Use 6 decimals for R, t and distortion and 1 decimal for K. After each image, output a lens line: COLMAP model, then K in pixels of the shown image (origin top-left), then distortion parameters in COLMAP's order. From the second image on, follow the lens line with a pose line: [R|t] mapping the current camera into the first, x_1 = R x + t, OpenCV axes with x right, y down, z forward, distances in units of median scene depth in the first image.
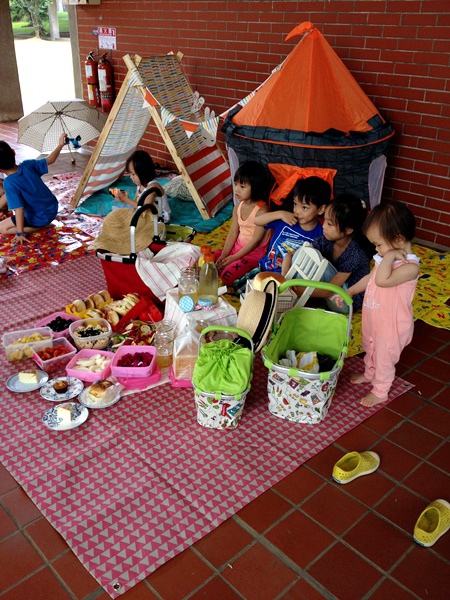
lens RADIAL K [[567.9, 0, 221.3], [0, 567.9, 301.1], [0, 0, 1]] dist [-0.007763, 0.000000]
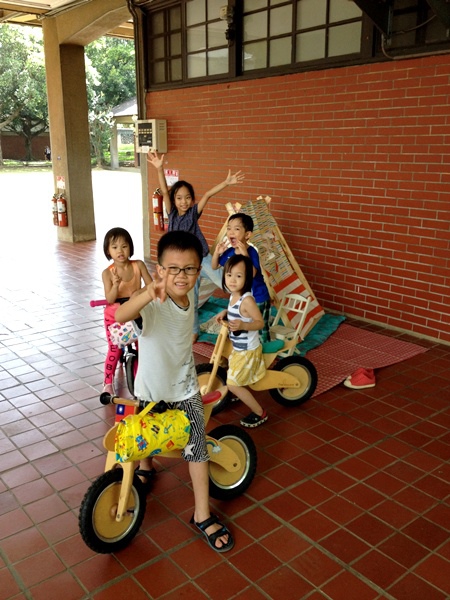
lens RADIAL K [[567.9, 0, 225.6], [0, 567.9, 298.9], [0, 0, 1]] dist [-0.007763, 0.000000]
pose [[0.997798, 0.003304, -0.066240, 0.003357], [-0.016399, 0.980035, -0.198147, 0.061208], [0.064263, 0.198797, 0.977931, -0.227367]]
